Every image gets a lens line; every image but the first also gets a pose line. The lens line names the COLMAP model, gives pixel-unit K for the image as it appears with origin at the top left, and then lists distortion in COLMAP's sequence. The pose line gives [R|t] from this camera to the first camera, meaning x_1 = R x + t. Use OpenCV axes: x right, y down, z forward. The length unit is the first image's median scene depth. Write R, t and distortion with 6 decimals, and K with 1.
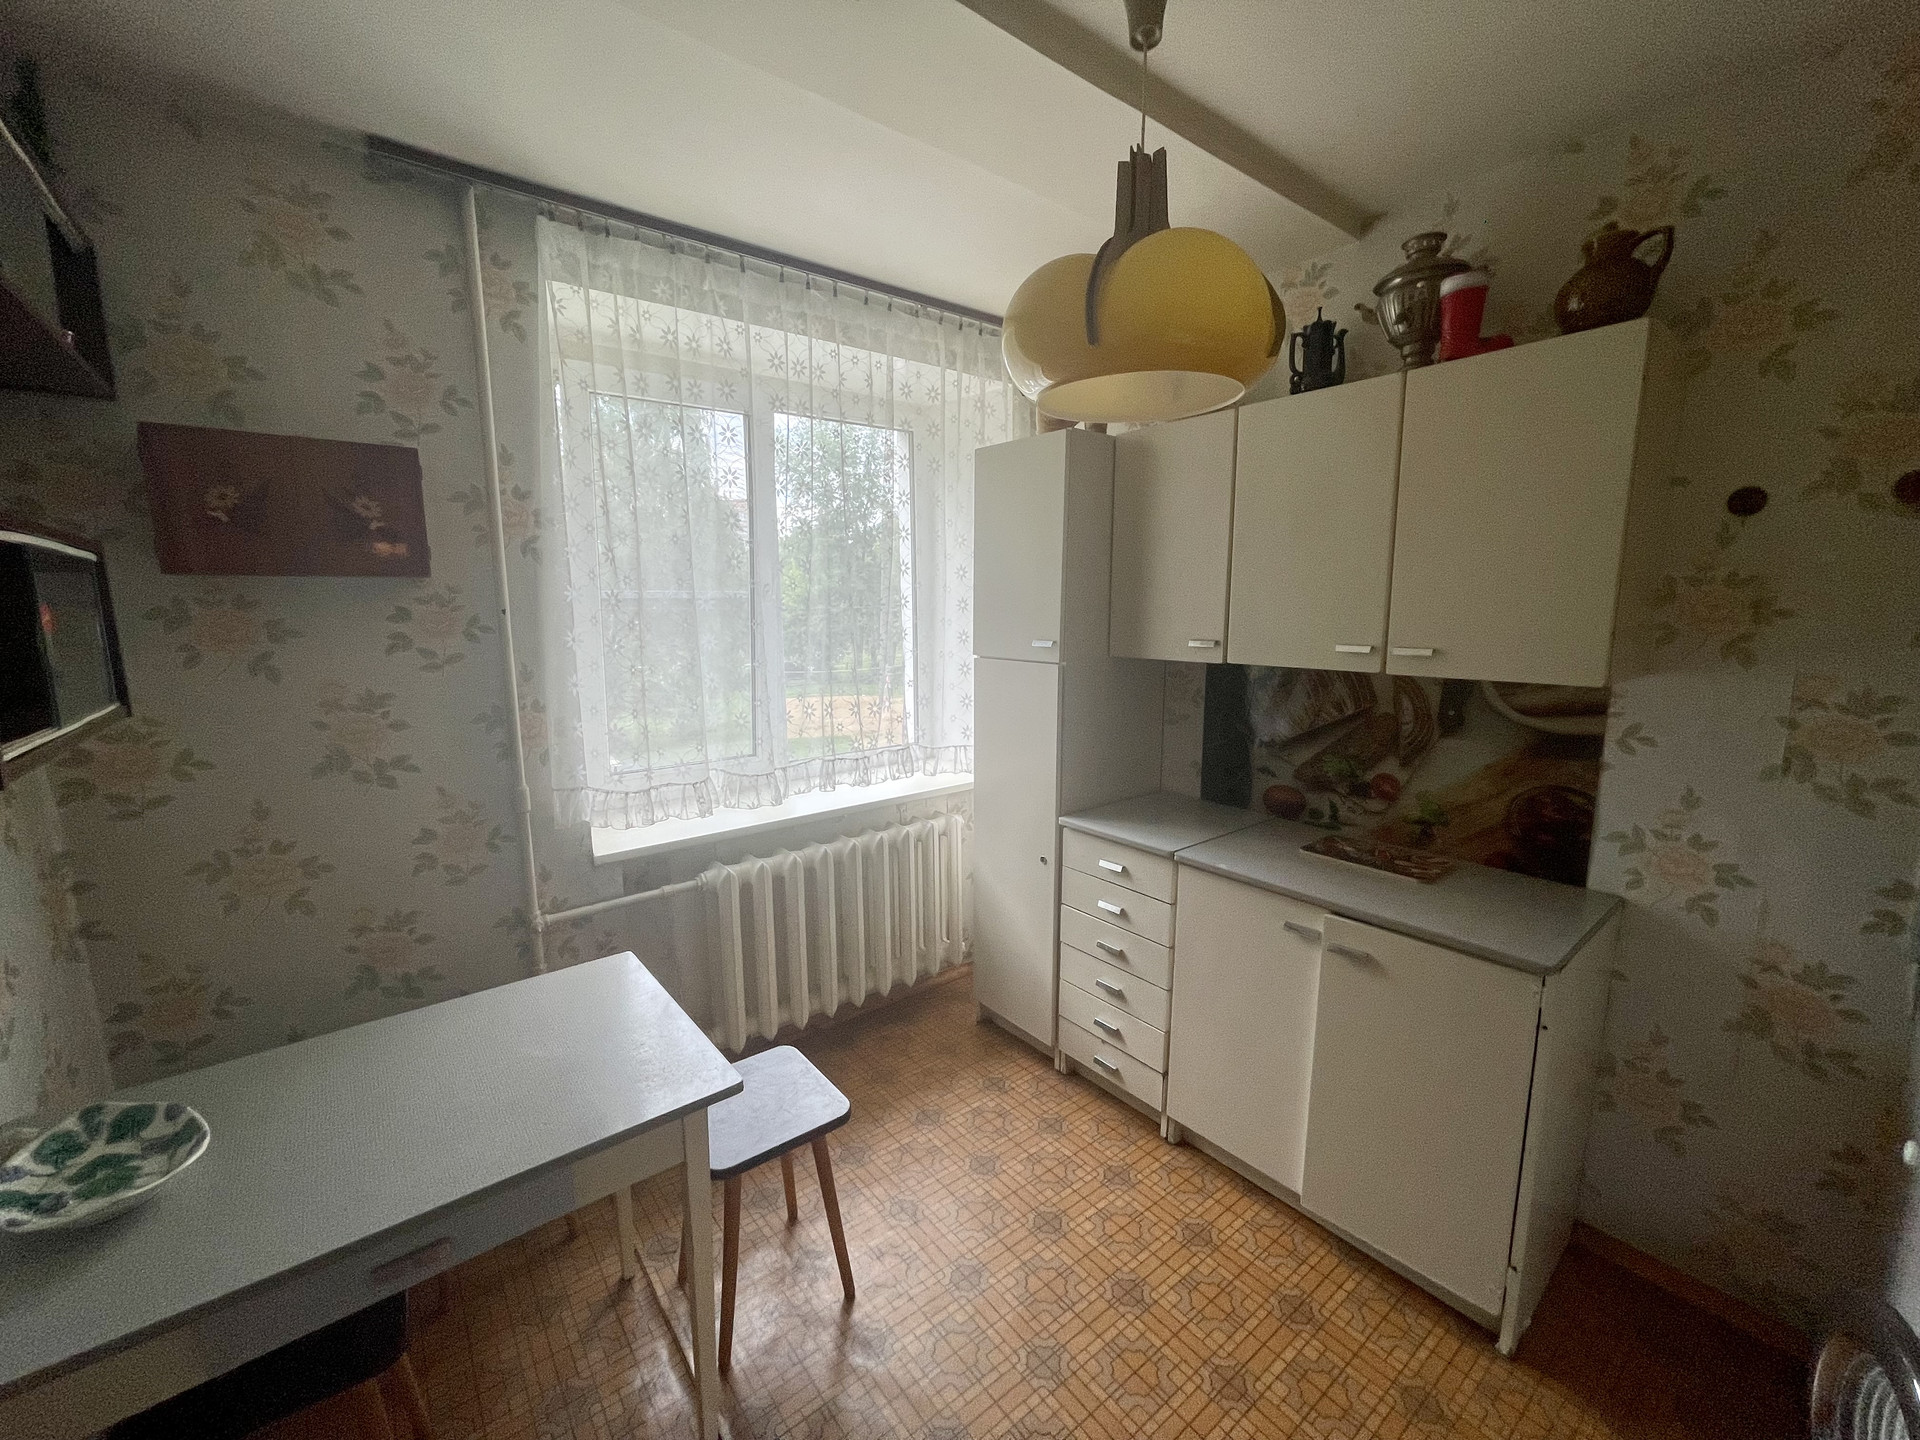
lens RADIAL K [[773.3, 0, 955.9], [0, 773.3, 721.3], [0, 0, 1]] dist [-0.000167, 0.000152]
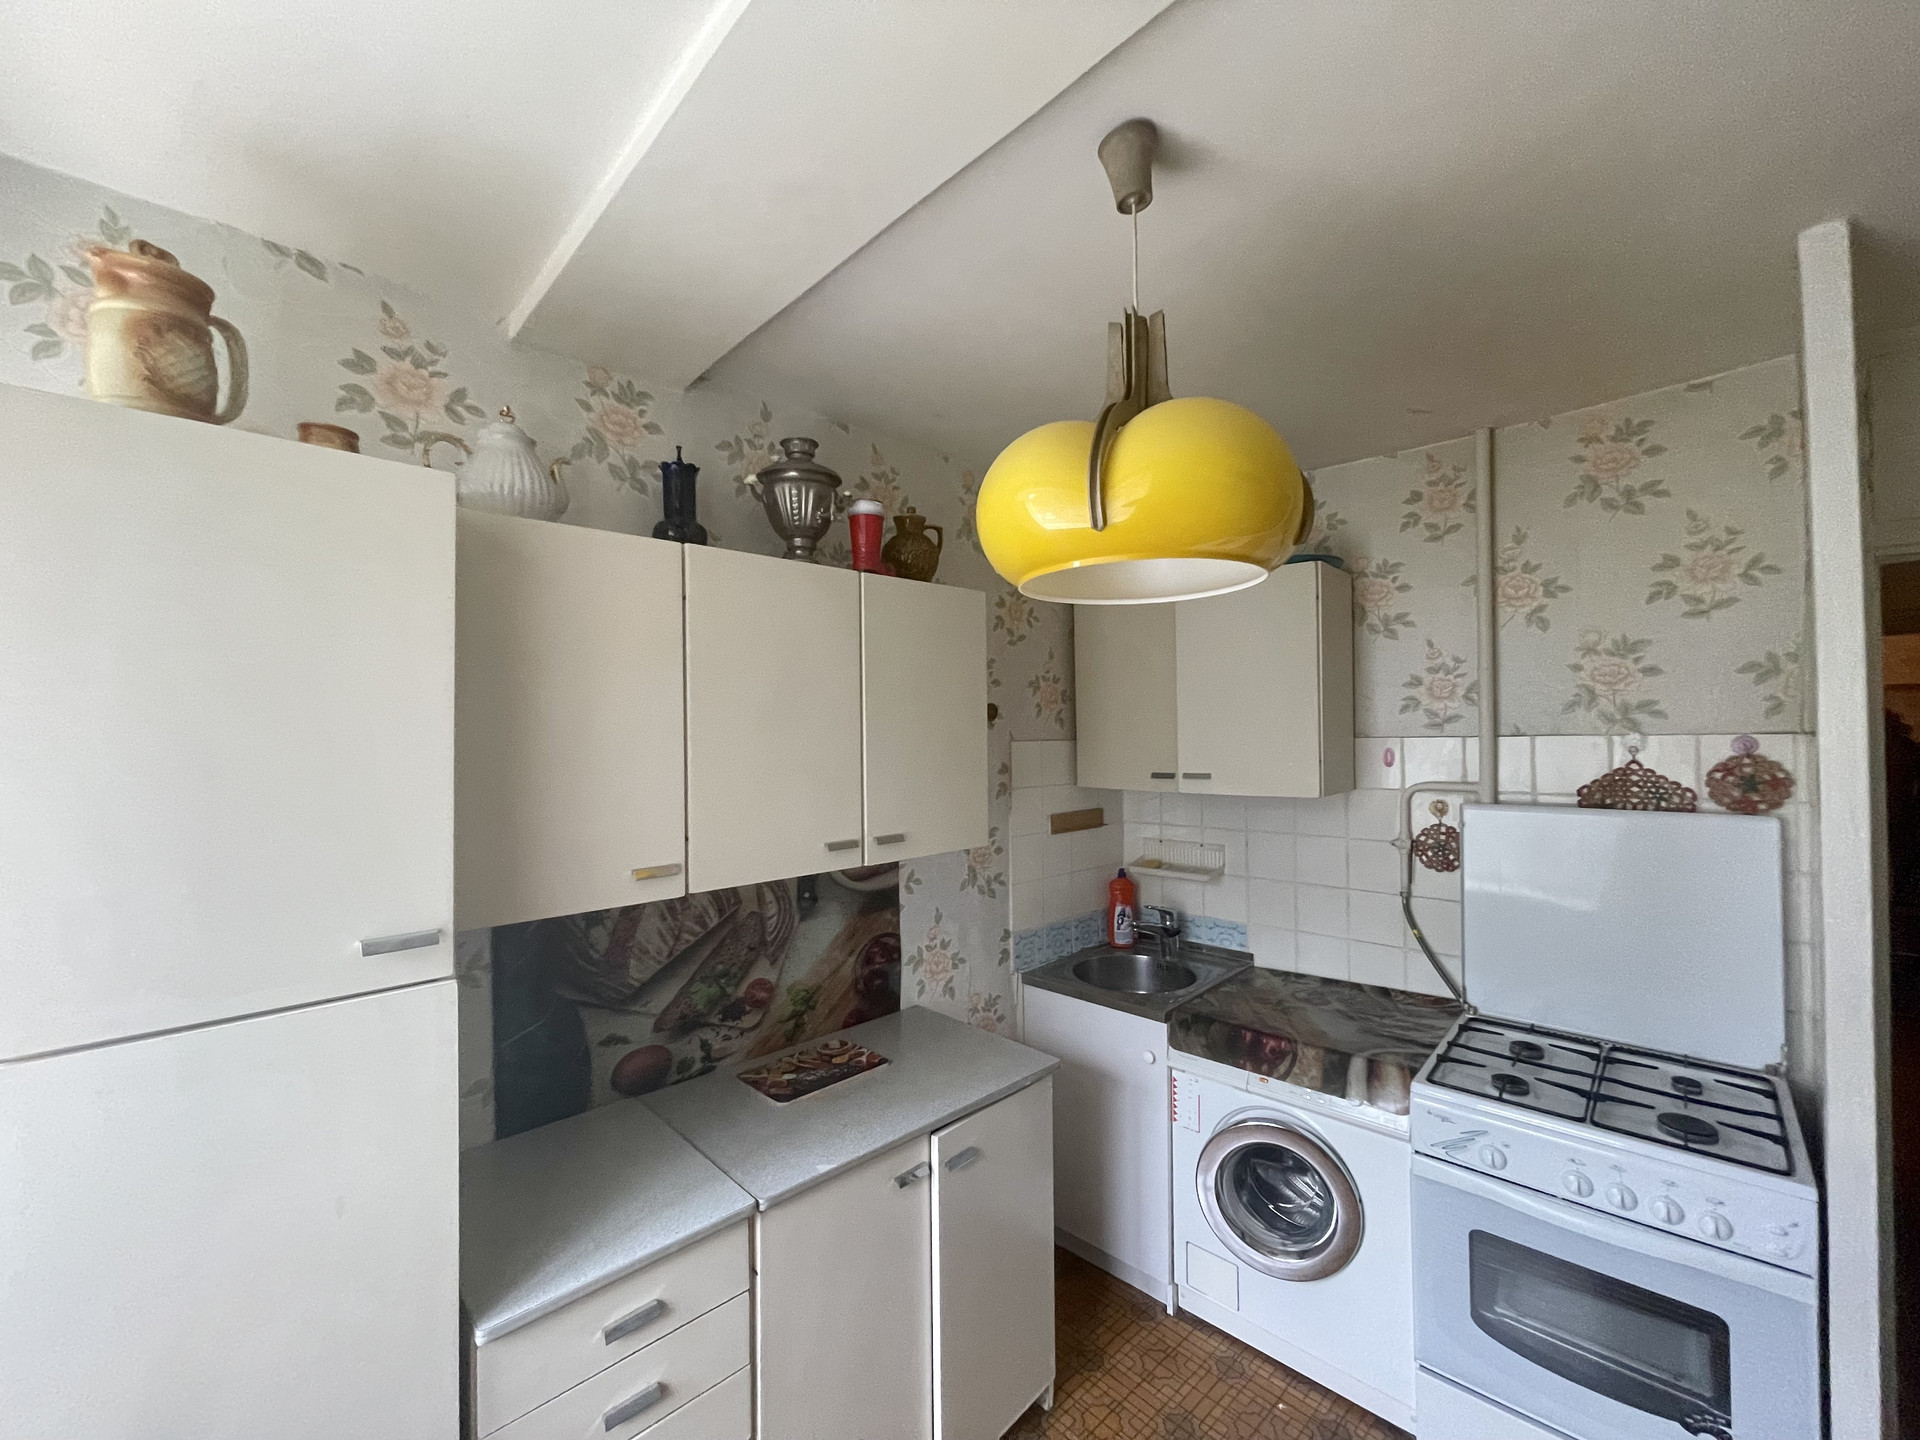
lens RADIAL K [[773.3, 0, 953.3], [0, 773.3, 724.7], [0, 0, 1]] dist [-0.000167, 0.000152]
pose [[-0.075365, 0.011812, 0.997086, -0.370854], [0.168740, 0.985660, 0.001078, -0.191890], [-0.982775, 0.168330, -0.076277, 0.817908]]
